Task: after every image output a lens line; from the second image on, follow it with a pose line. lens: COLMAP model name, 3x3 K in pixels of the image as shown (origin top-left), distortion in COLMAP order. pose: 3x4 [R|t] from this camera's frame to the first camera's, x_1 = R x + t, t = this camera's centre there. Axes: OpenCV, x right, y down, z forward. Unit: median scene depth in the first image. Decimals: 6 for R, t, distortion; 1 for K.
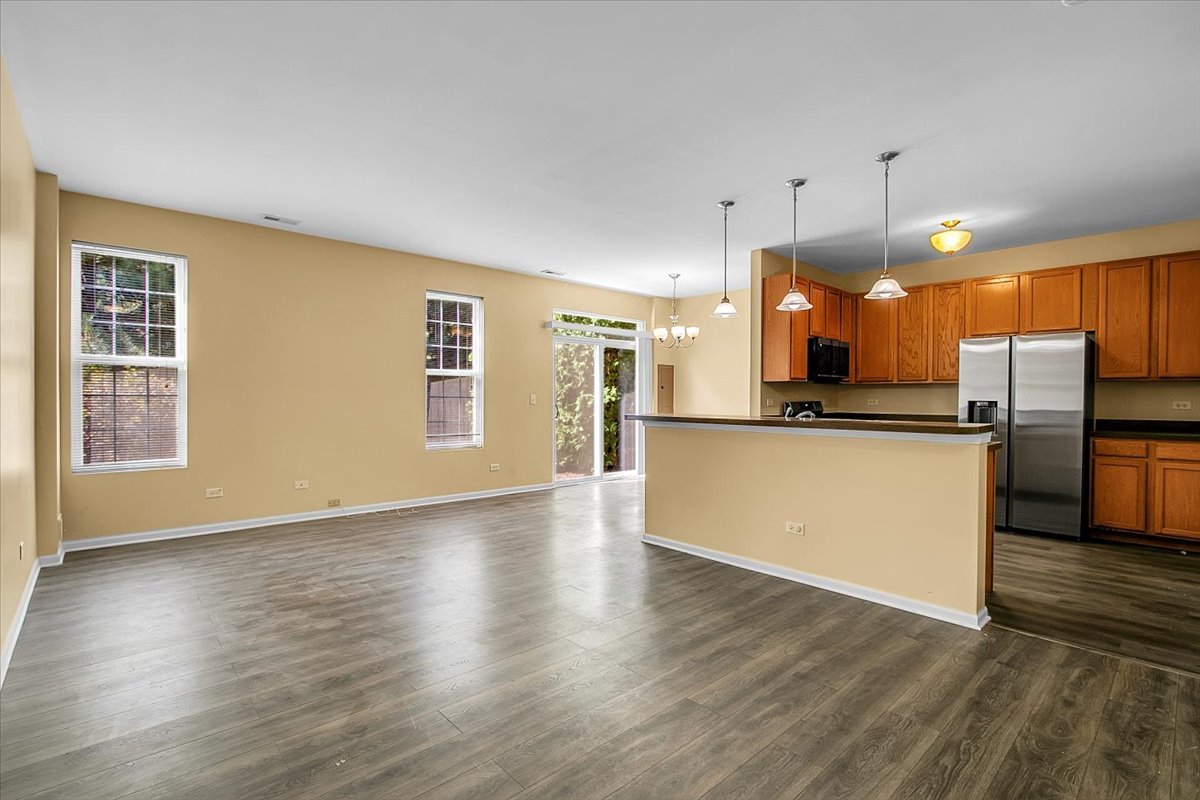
lens RADIAL K [[552.5, 0, 579.6], [0, 552.5, 402.3], [0, 0, 1]] dist [-0.029914, 0.005890]
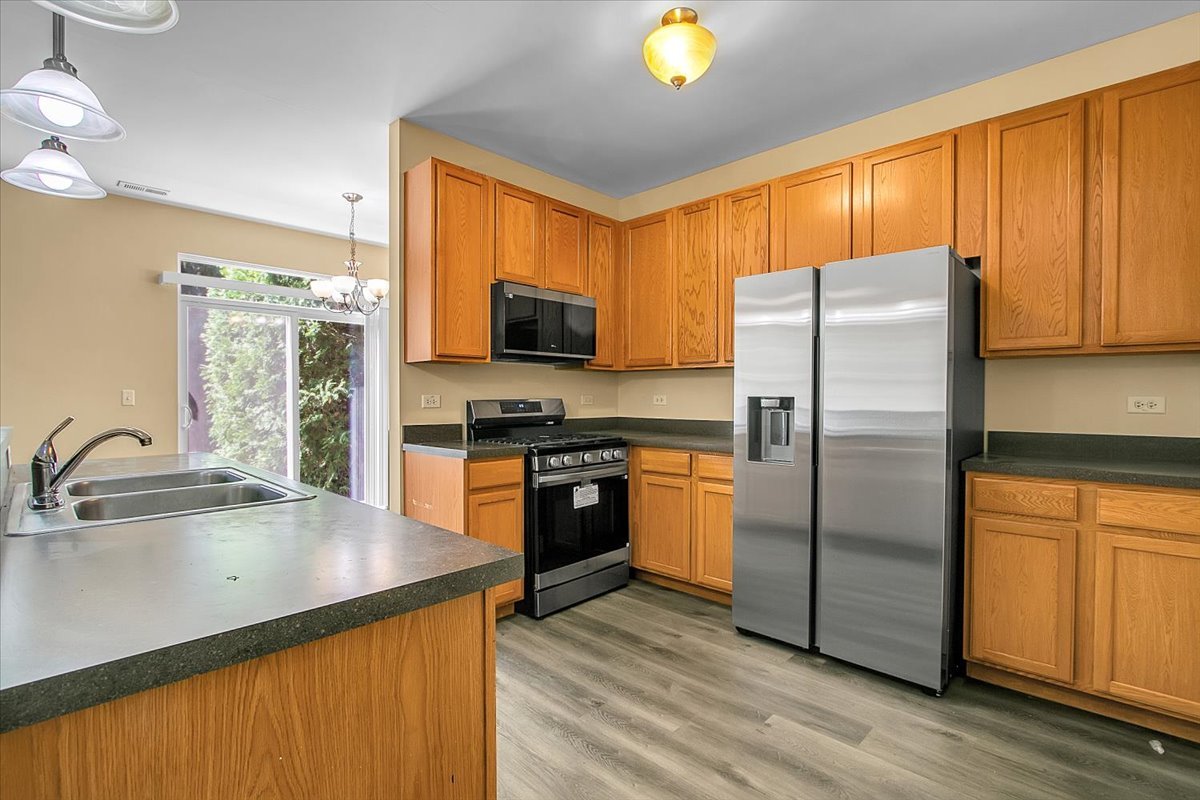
lens RADIAL K [[552.5, 0, 579.6], [0, 552.5, 402.3], [0, 0, 1]] dist [-0.029914, 0.005890]
pose [[0.997865, -0.004592, 0.065142, 0.583752], [0.004318, 0.999981, 0.004359, -0.000375], [-0.065161, -0.004069, 0.997866, 0.552171]]
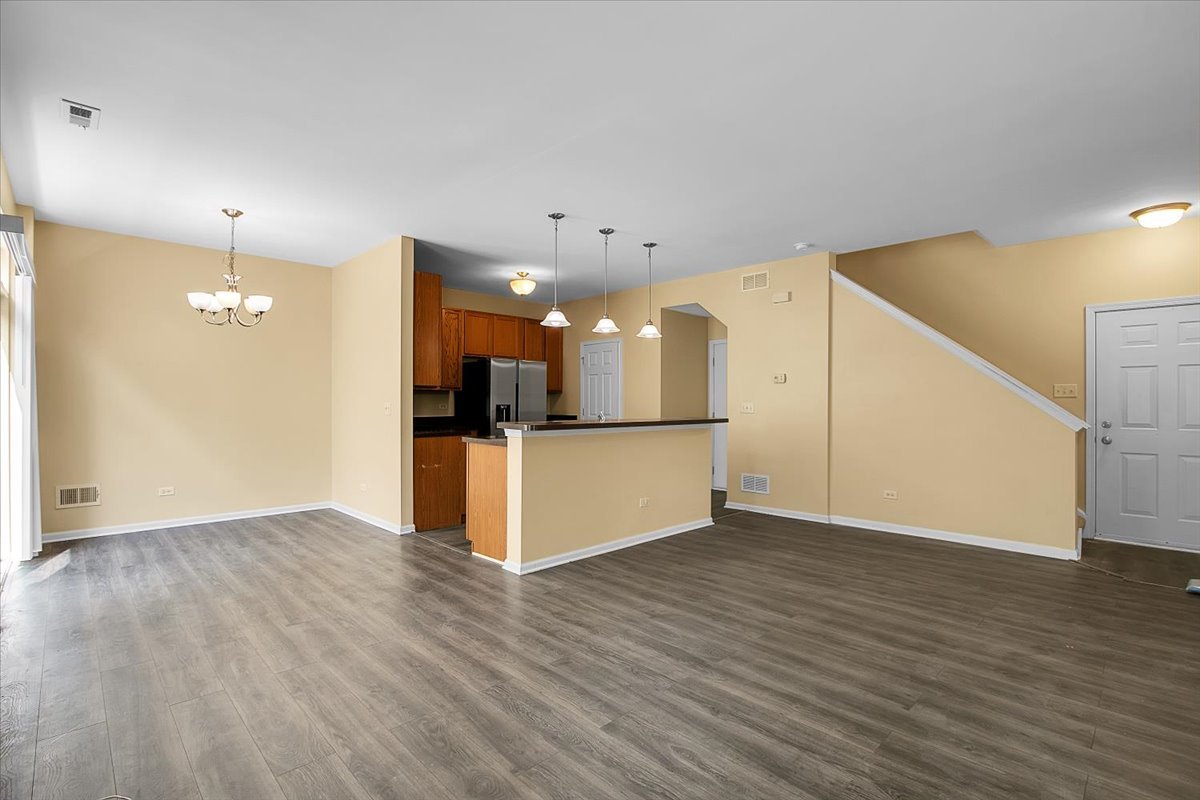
lens RADIAL K [[555.4, 0, 600.0], [0, 555.4, 400.0], [0, 0, 1]] dist [-0.010066, -0.000431]
pose [[-0.053083, 0.002697, 0.998586, -0.732178], [0.006193, 0.999978, -0.002371, -0.011031], [-0.998571, 0.006058, -0.053099, 0.917667]]
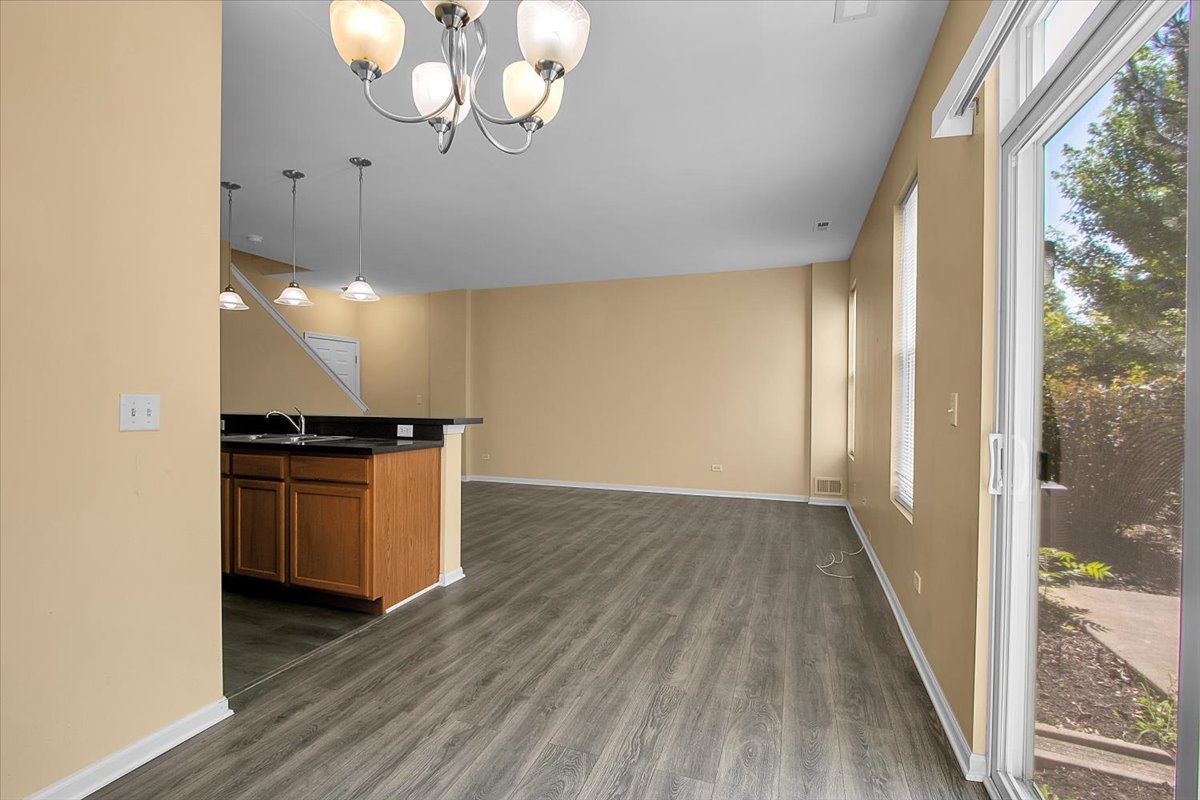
lens RADIAL K [[552.5, 0, 579.6], [0, 552.5, 402.3], [0, 0, 1]] dist [-0.029914, 0.005890]
pose [[-0.888155, -0.005285, -0.459514, 0.327477], [-0.012075, 0.999857, 0.011837, -0.010807], [0.459386, 0.016062, -0.888091, 1.766836]]
